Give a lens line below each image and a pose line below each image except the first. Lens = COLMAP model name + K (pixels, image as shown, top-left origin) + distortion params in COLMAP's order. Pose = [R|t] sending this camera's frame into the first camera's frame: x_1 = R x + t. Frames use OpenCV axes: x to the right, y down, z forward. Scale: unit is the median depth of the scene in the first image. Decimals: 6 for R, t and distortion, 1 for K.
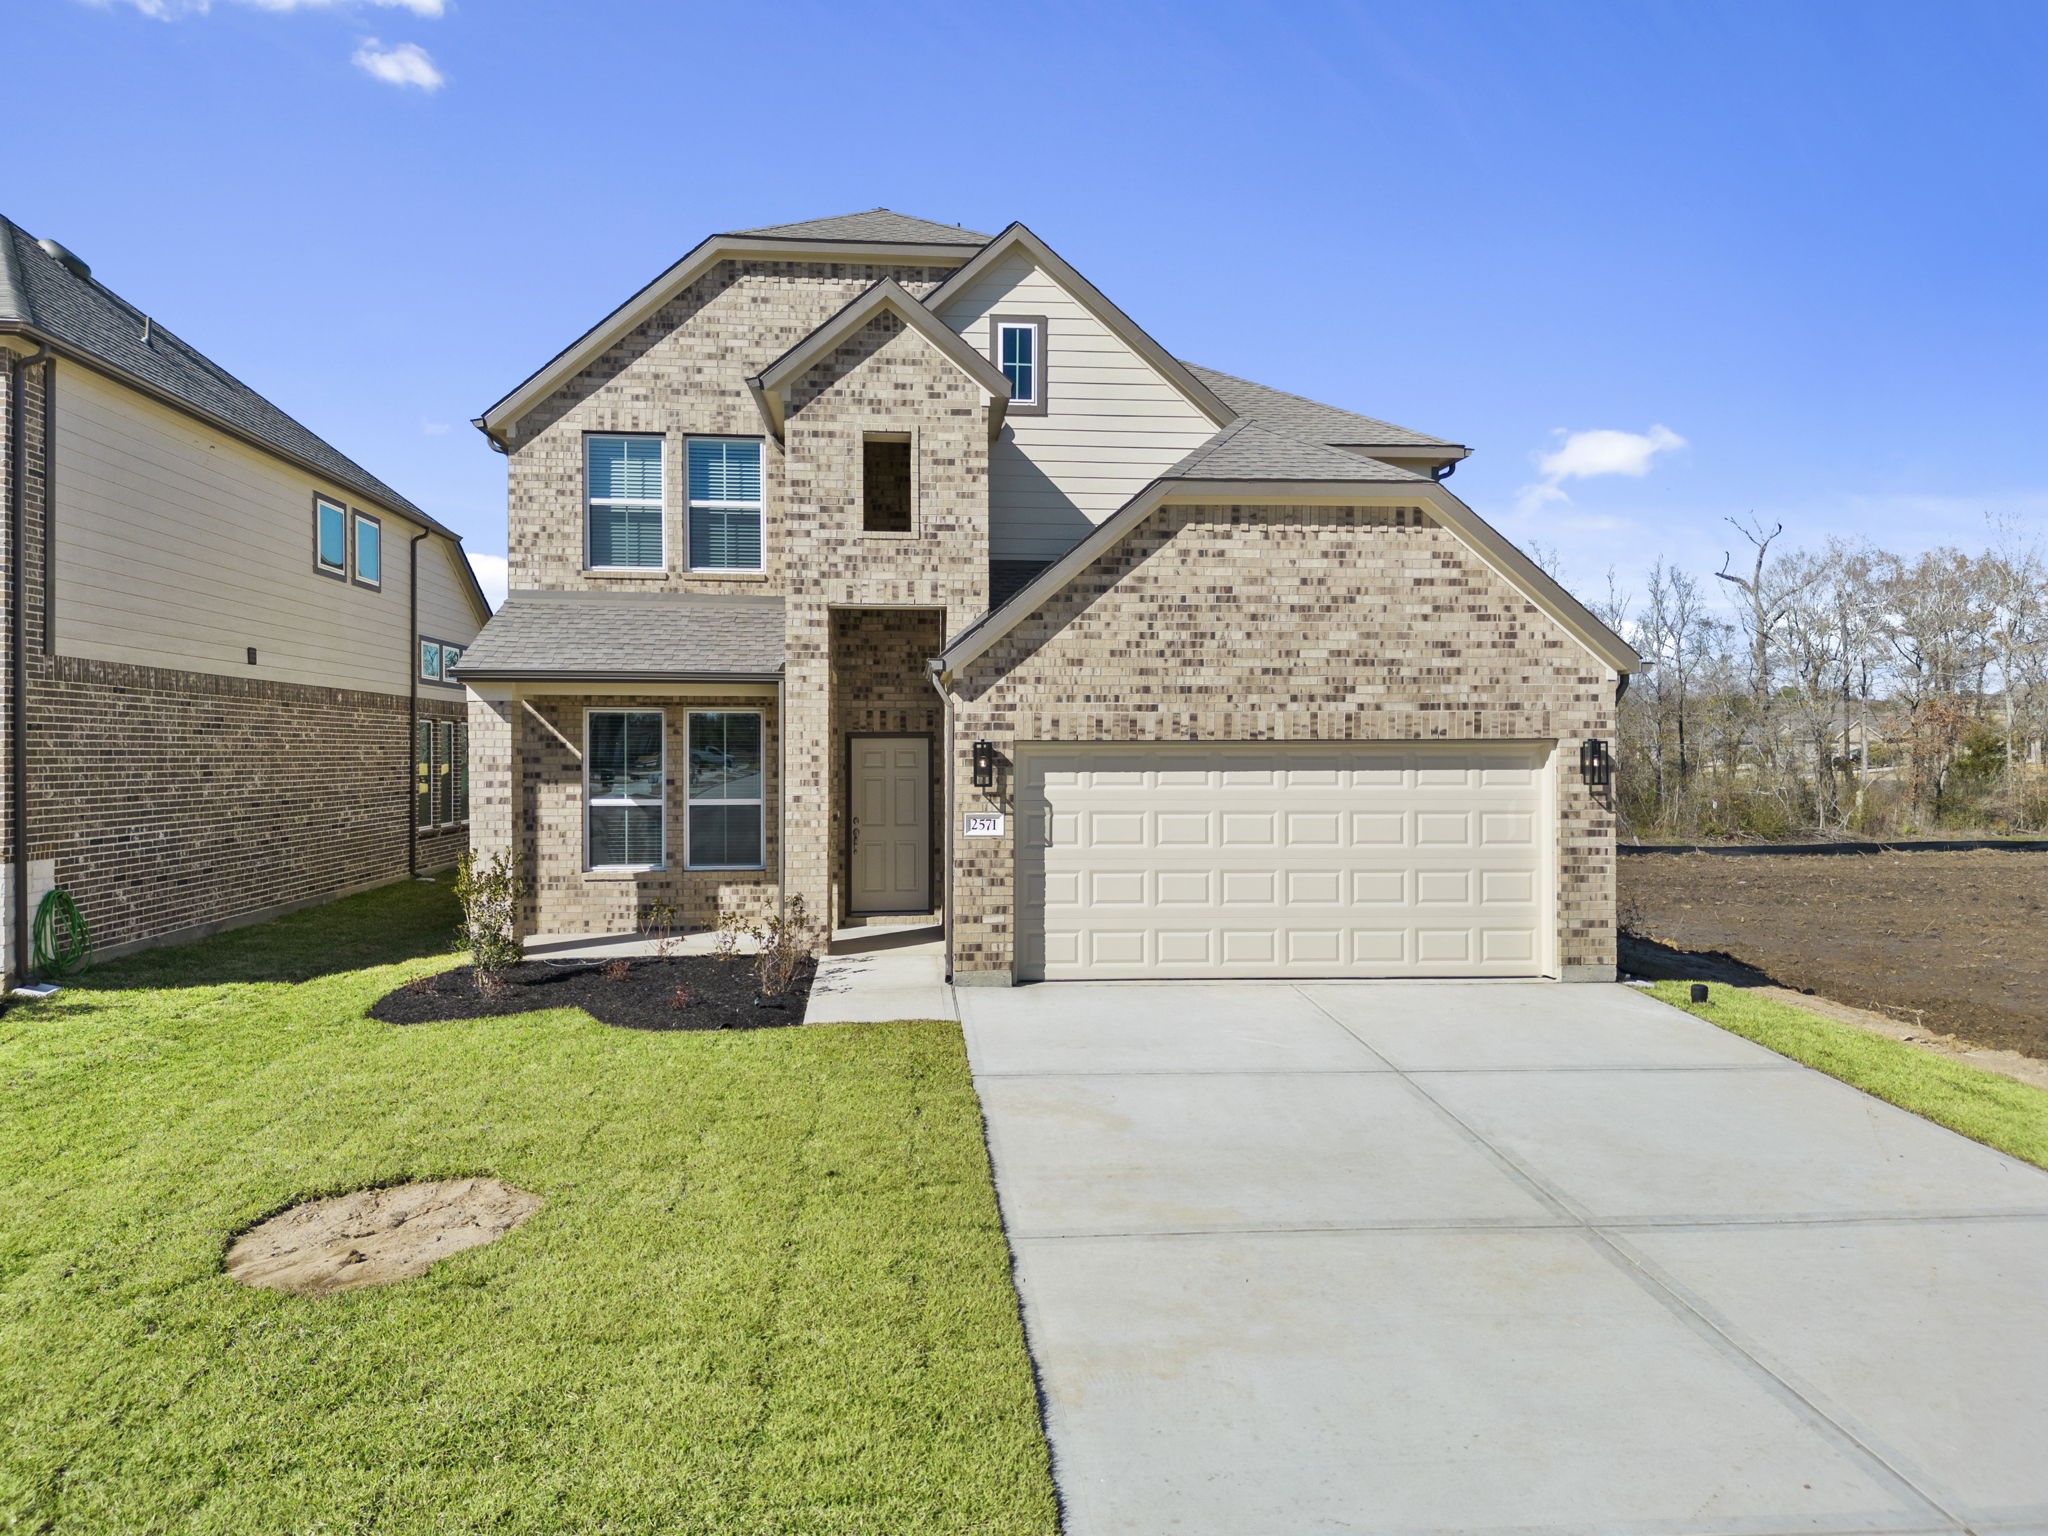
lens RADIAL K [[1614.7, 0, 1019.7], [0, 1614.7, 755.2], [0, 0, 1]] dist [0.030265, -0.010689]
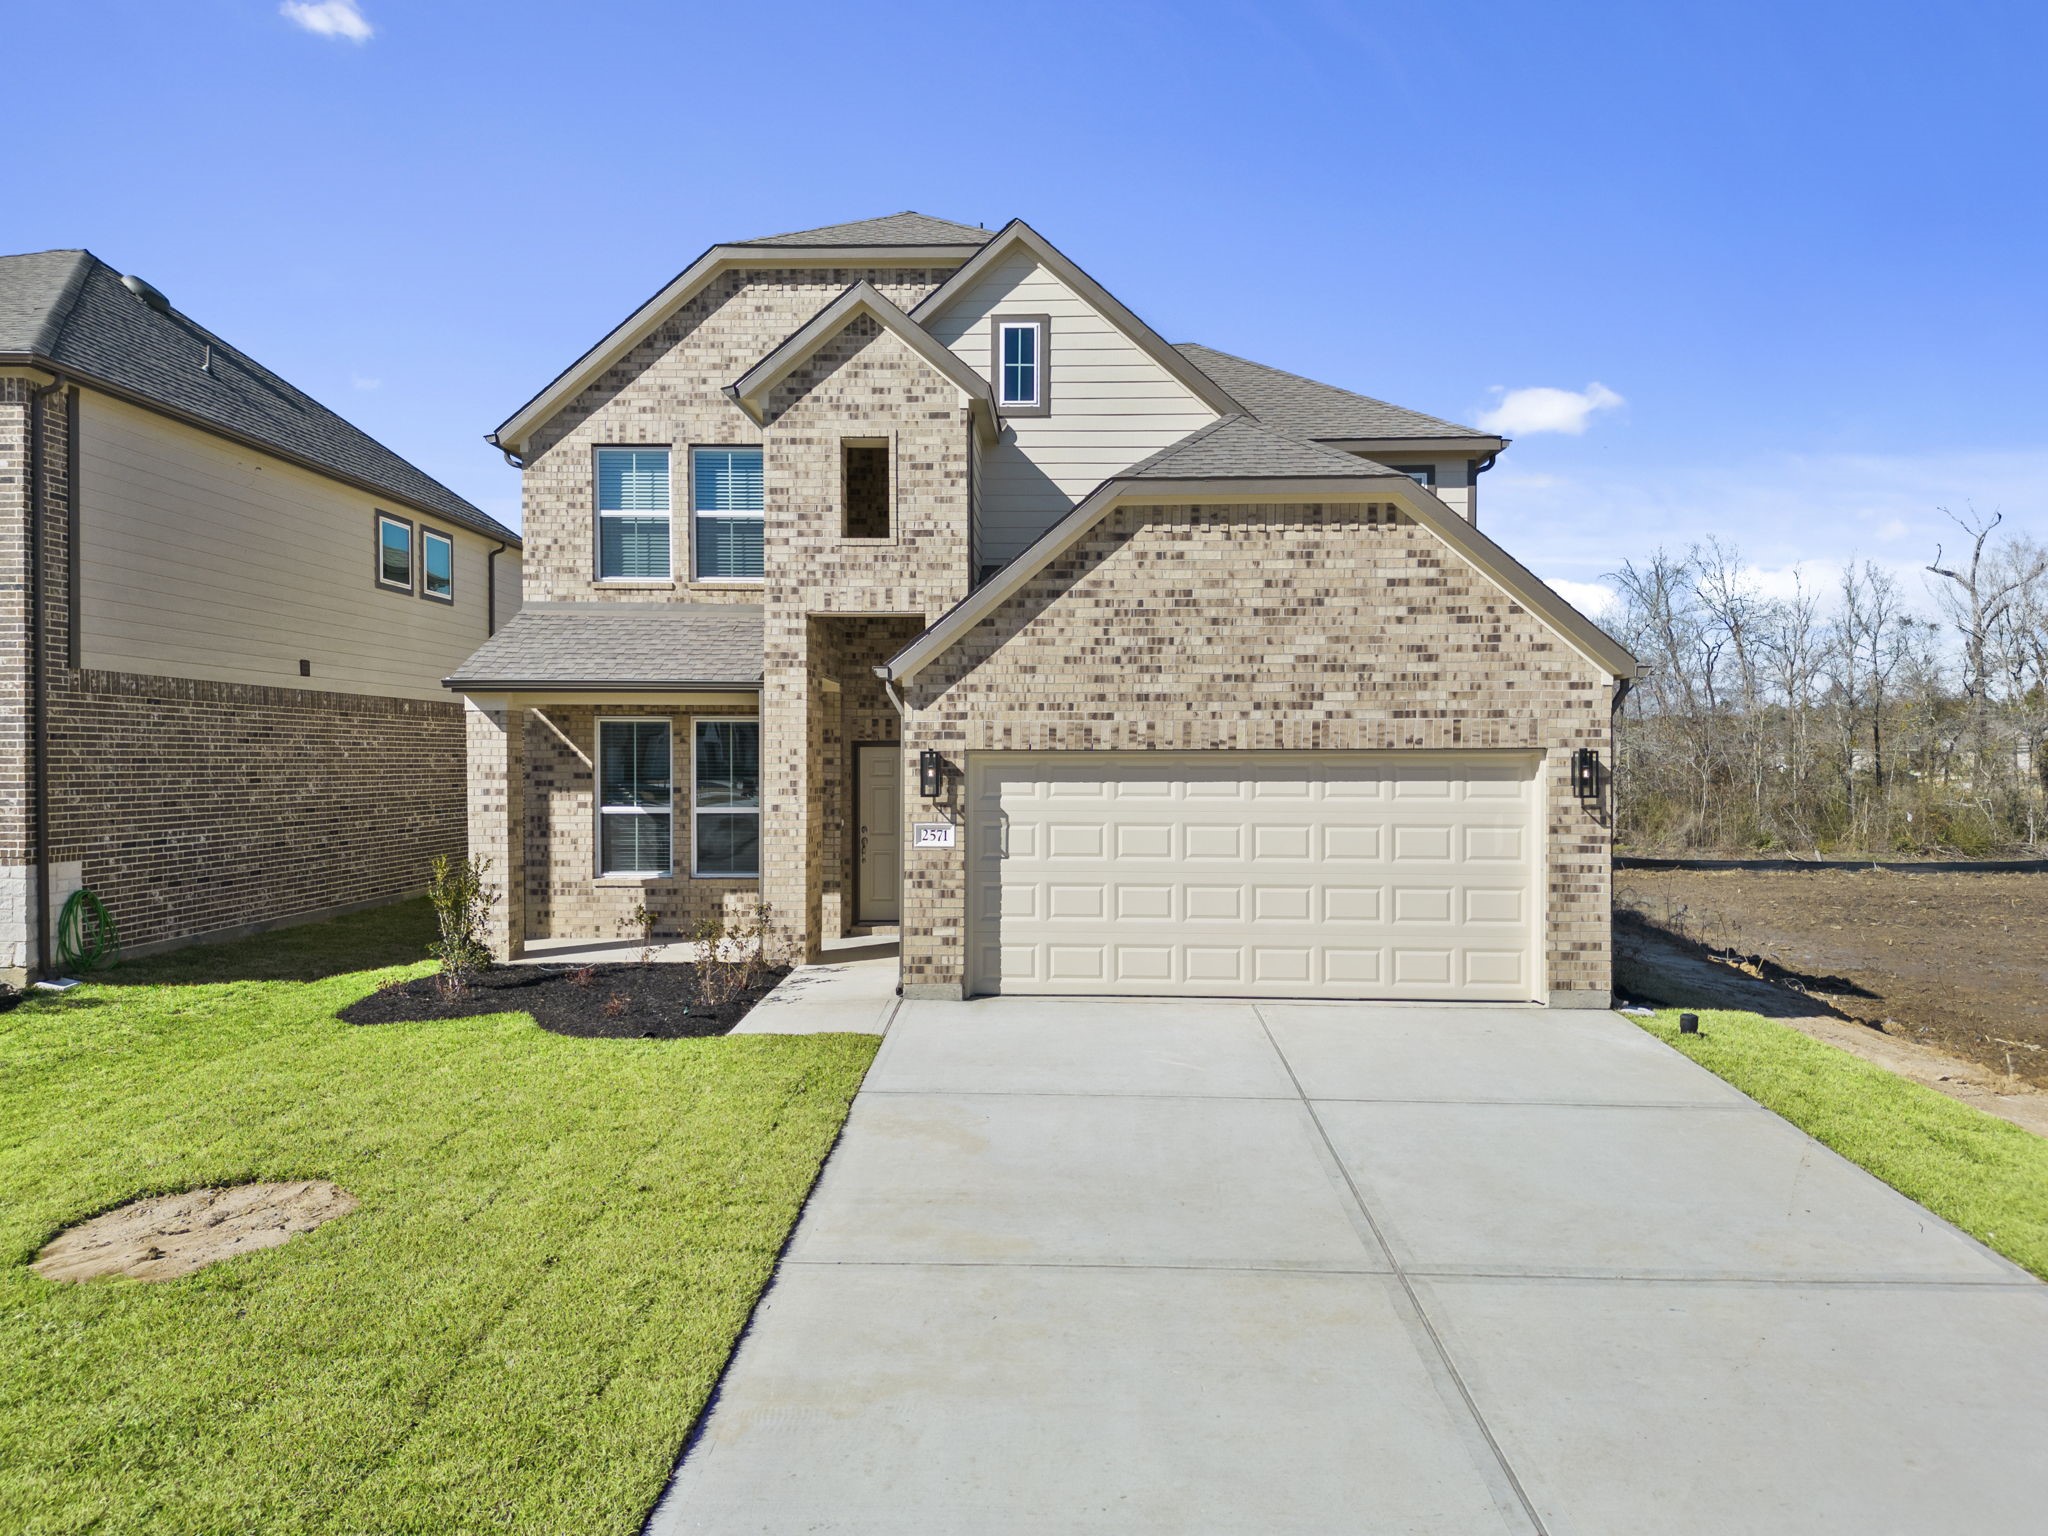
lens RADIAL K [[1614.7, 0, 1029.2], [0, 1614.7, 777.4], [0, 0, 1]] dist [0.030265, -0.010689]
pose [[0.991012, 0.002861, -0.133740, 0.154400], [-0.001554, 0.999950, 0.009873, -0.001911], [0.133761, -0.009577, 0.990967, 0.031737]]
